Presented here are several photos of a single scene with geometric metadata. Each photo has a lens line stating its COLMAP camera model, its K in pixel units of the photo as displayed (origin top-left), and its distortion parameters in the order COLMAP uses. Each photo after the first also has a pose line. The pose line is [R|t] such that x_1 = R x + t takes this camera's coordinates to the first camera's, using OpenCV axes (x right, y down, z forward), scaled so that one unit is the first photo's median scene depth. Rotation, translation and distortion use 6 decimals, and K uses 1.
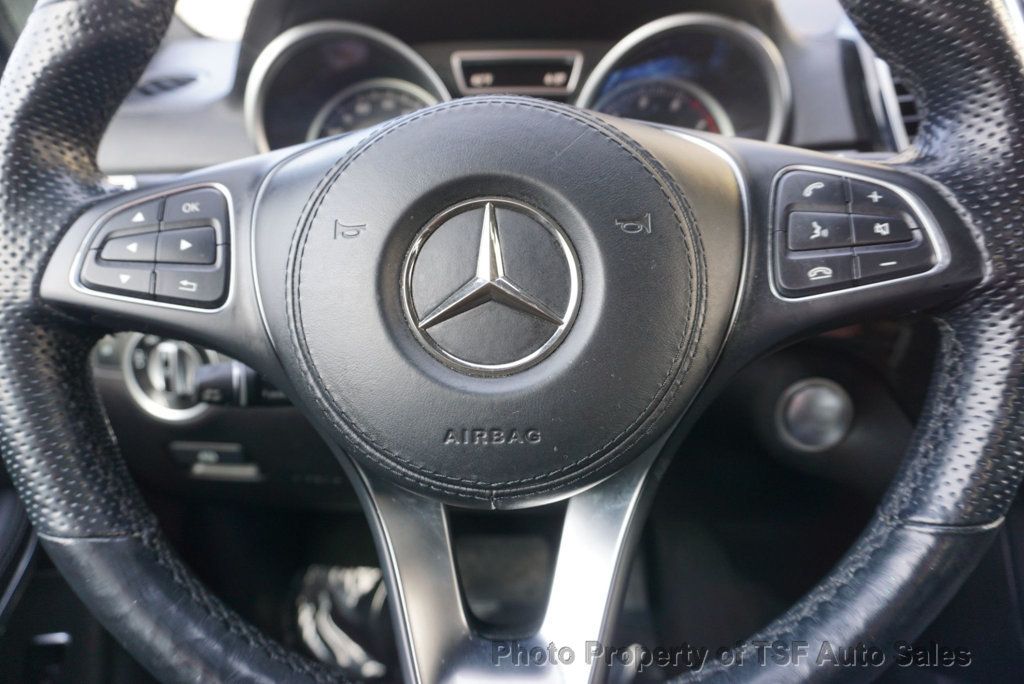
lens RADIAL K [[708.0, 0, 507.1], [0, 708.0, 341.6], [0, 0, 1]] dist [-0.003626, 0.006355]
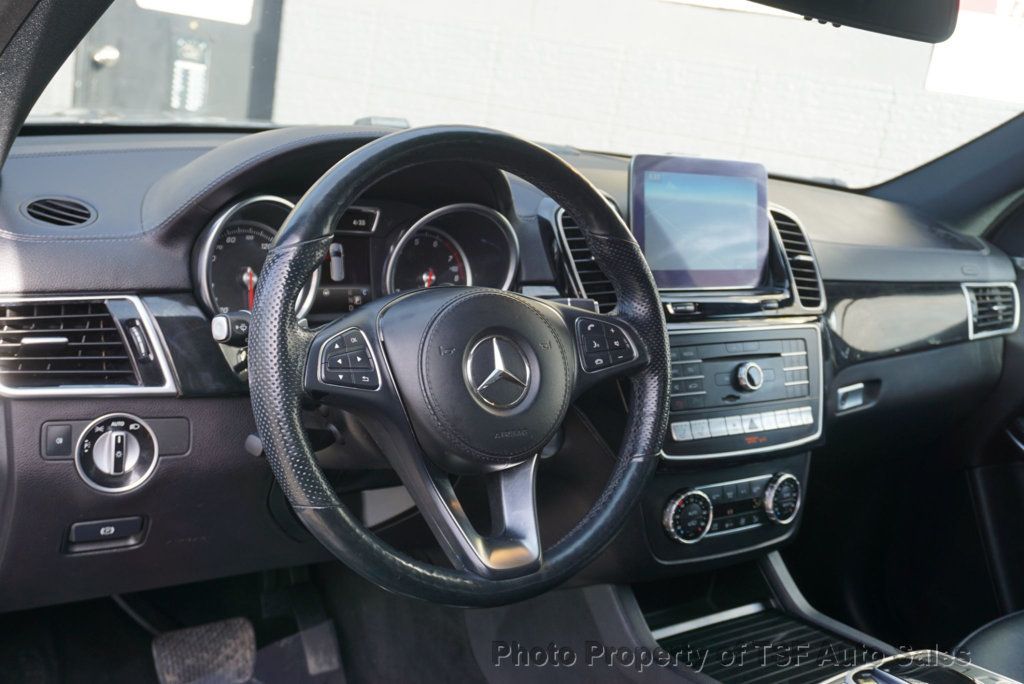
lens RADIAL K [[1056.7, 0, 511.7], [0, 1056.7, 343.3], [0, 0, 1]] dist [-0.013566, 0.000000]
pose [[0.787325, -0.027905, 0.615906, -2.045684], [0.075902, 0.995763, -0.051913, 0.009713], [-0.611848, 0.087621, 0.786107, -1.707209]]
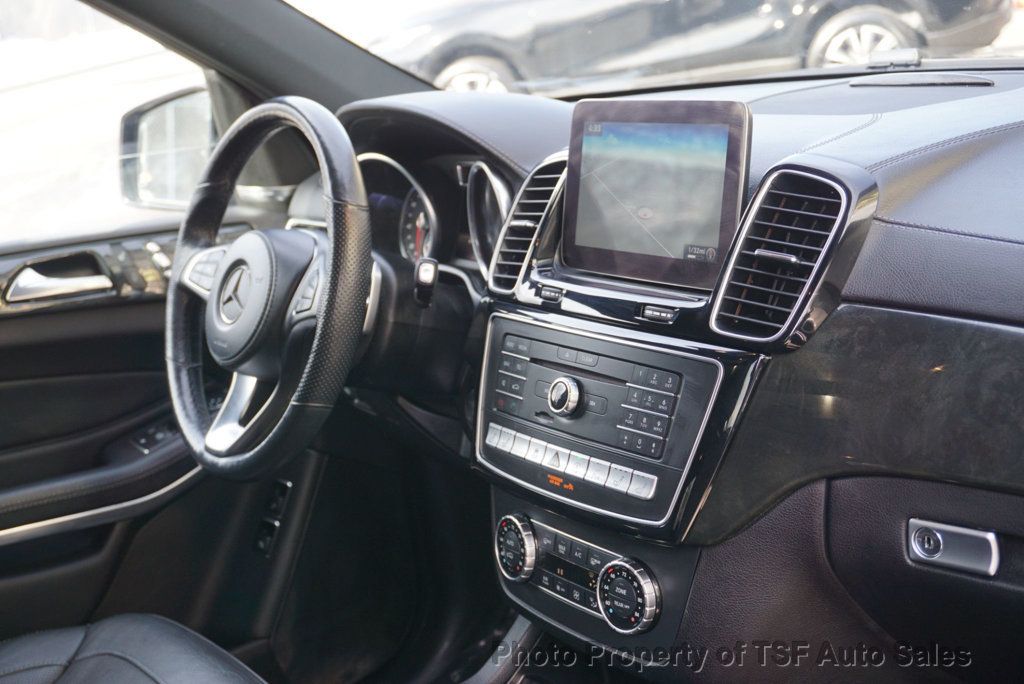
lens RADIAL K [[1398.3, 0, 510.7], [0, 1398.3, 343.6], [0, 0, 1]] dist [-0.001172, 0.000000]
pose [[0.619223, 0.156836, -0.769393, 4.936072], [-0.182689, 0.981736, 0.053089, -0.379593], [0.763667, 0.107685, 0.636566, -1.733640]]
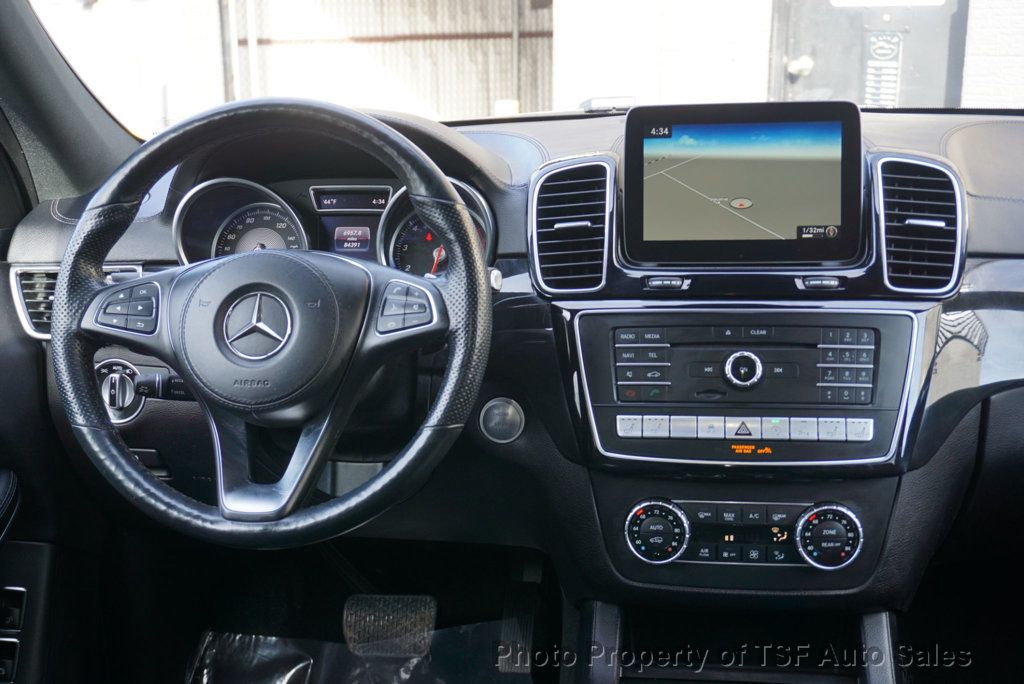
lens RADIAL K [[1212.1, 0, 510.2], [0, 1212.1, 348.8], [0, 0, 1]] dist [0.020169, 0.000000]
pose [[0.995667, 0.023500, -0.089976, 1.170916], [-0.033004, 0.993855, -0.105650, 0.396291], [0.086940, 0.108162, 0.990324, -2.962124]]
